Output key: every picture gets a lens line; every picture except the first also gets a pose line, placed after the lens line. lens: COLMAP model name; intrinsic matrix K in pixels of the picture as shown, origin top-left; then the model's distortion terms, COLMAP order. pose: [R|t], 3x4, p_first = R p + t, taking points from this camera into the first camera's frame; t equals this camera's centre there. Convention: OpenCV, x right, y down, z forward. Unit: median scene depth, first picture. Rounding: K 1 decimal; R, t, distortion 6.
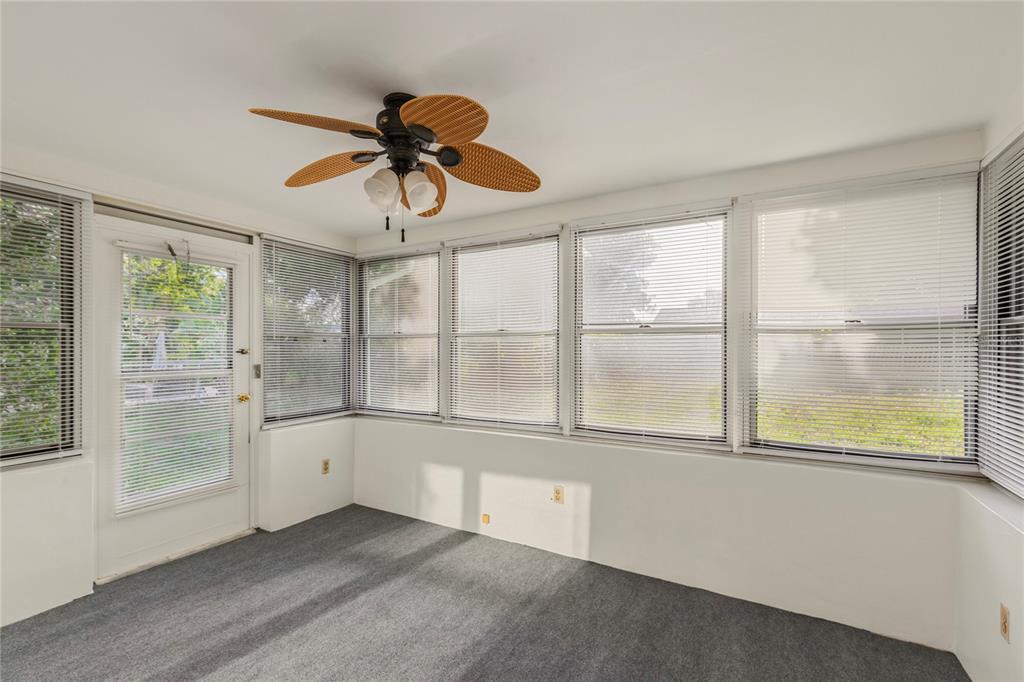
lens RADIAL K [[465.1, 0, 505.6], [0, 465.1, 344.4], [0, 0, 1]] dist [0.002695, 0.000673]
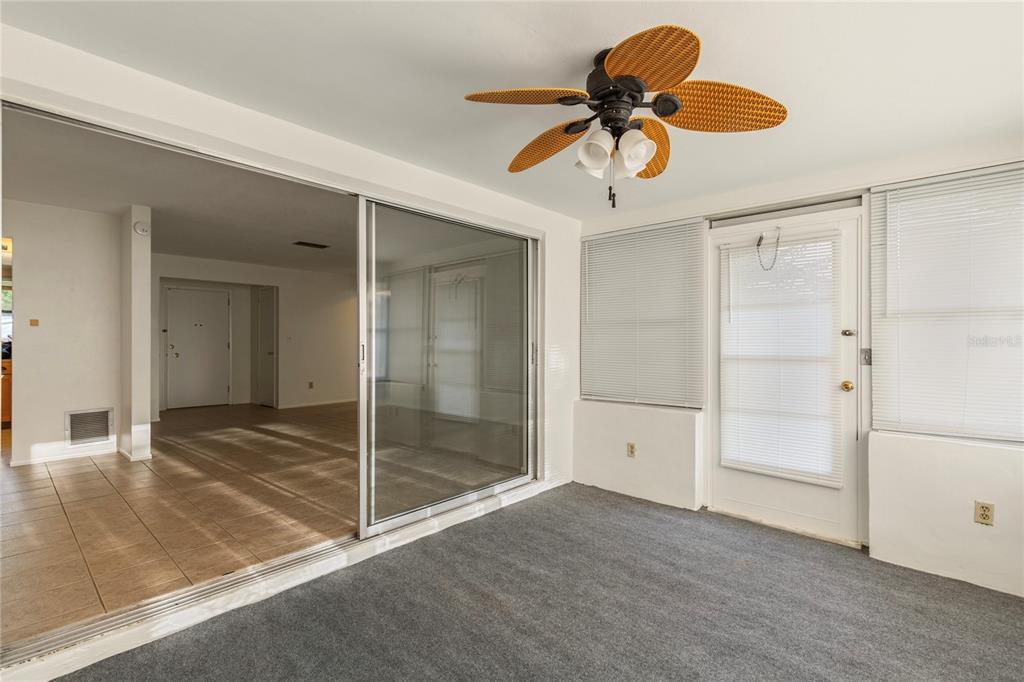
lens RADIAL K [[465.1, 0, 505.6], [0, 465.1, 344.4], [0, 0, 1]] dist [0.002695, 0.000673]
pose [[-0.210105, 0.005779, -0.977662, 0.682590], [0.007453, 0.999963, 0.004309, 0.045367], [0.977650, -0.006381, -0.210140, 0.914124]]
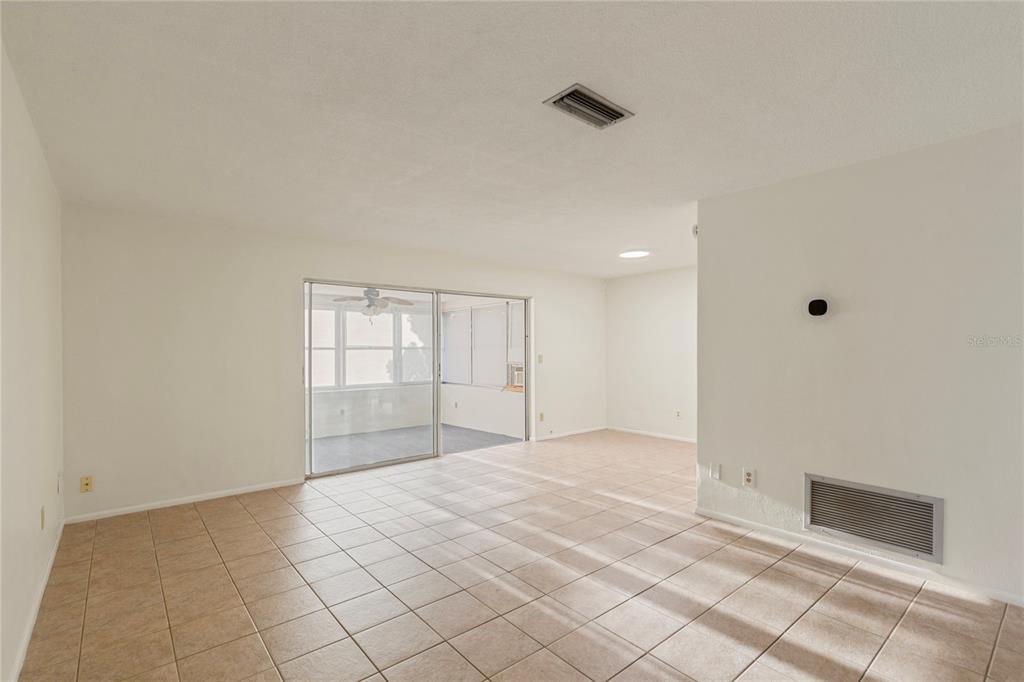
lens RADIAL K [[467.1, 0, 506.4], [0, 467.1, 349.6], [0, 0, 1]] dist [0.007940, -0.000278]
pose [[0.347713, -0.004151, 0.937592, -2.933694], [-0.005742, 0.999962, 0.006557, -0.059770], [-0.937584, -0.007664, 0.347676, -1.092828]]
